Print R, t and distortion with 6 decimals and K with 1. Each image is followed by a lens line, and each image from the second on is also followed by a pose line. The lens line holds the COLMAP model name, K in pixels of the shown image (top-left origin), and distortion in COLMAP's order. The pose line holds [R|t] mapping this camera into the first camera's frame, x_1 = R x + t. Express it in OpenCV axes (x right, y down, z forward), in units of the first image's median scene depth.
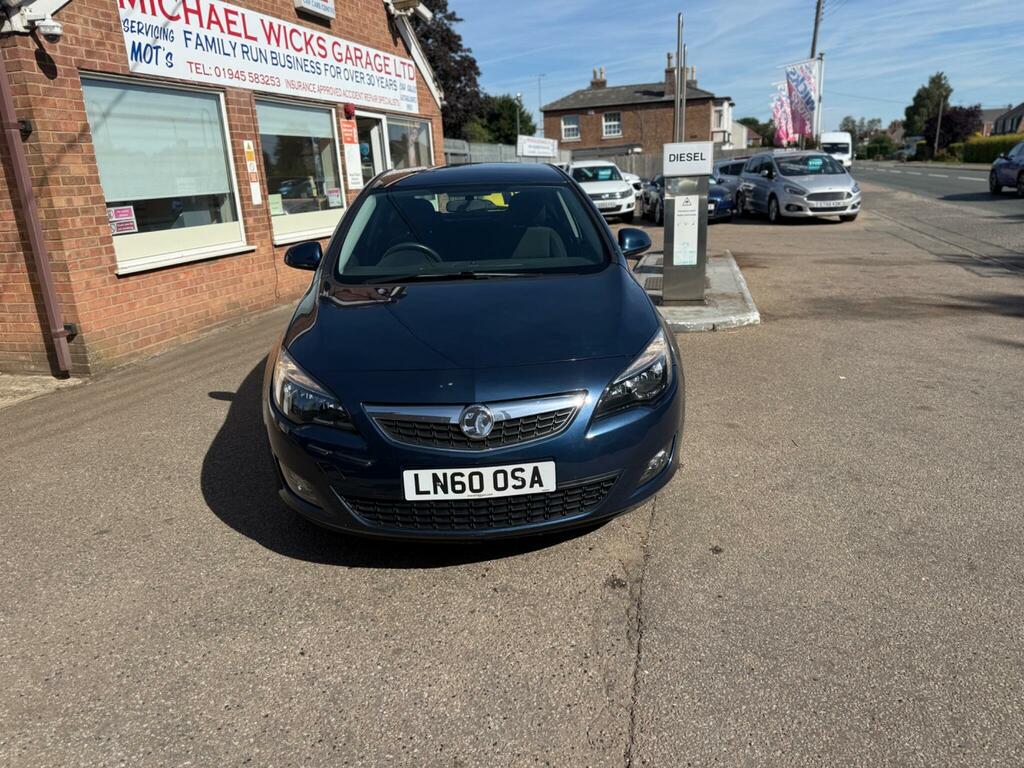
lens RADIAL K [[744.1, 0, 512.0], [0, 744.1, 384.0], [0, 0, 1]] dist [0.009204, -0.003391]
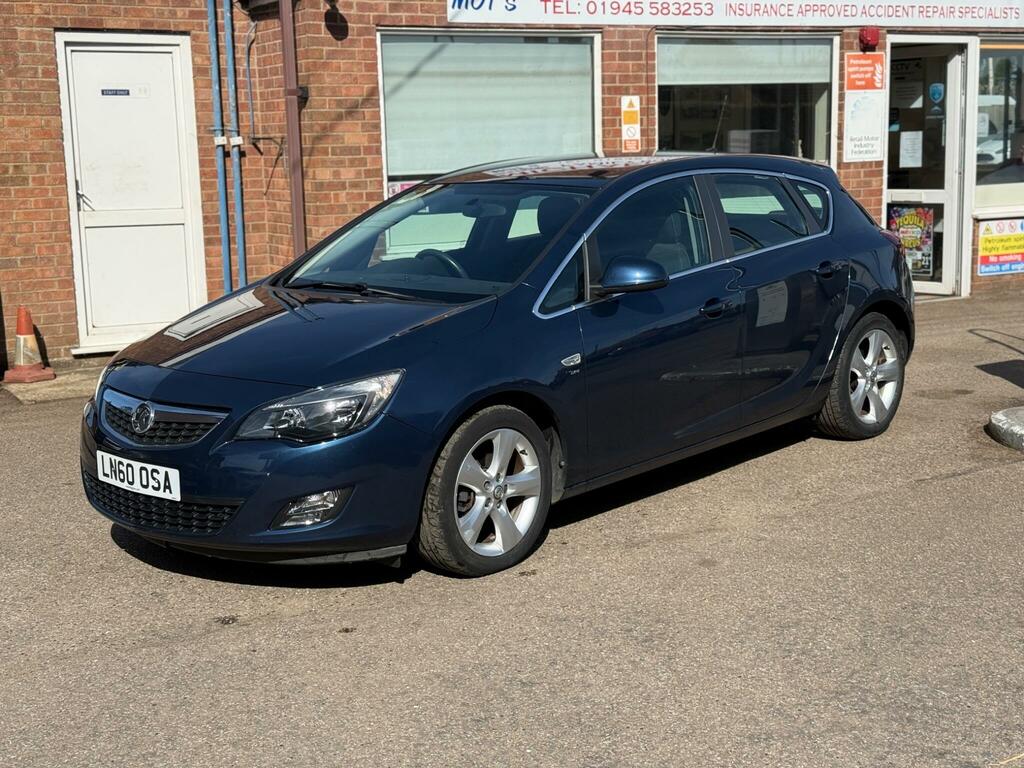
lens RADIAL K [[1451.6, 0, 512.0], [0, 1451.6, 384.0], [0, 0, 1]] dist [0.148114, -0.052525]
pose [[0.689647, 0.153819, -0.707620, 0.821178], [-0.209427, 0.977788, 0.008440, -0.057238], [0.693200, 0.142374, 0.706543, -0.050724]]
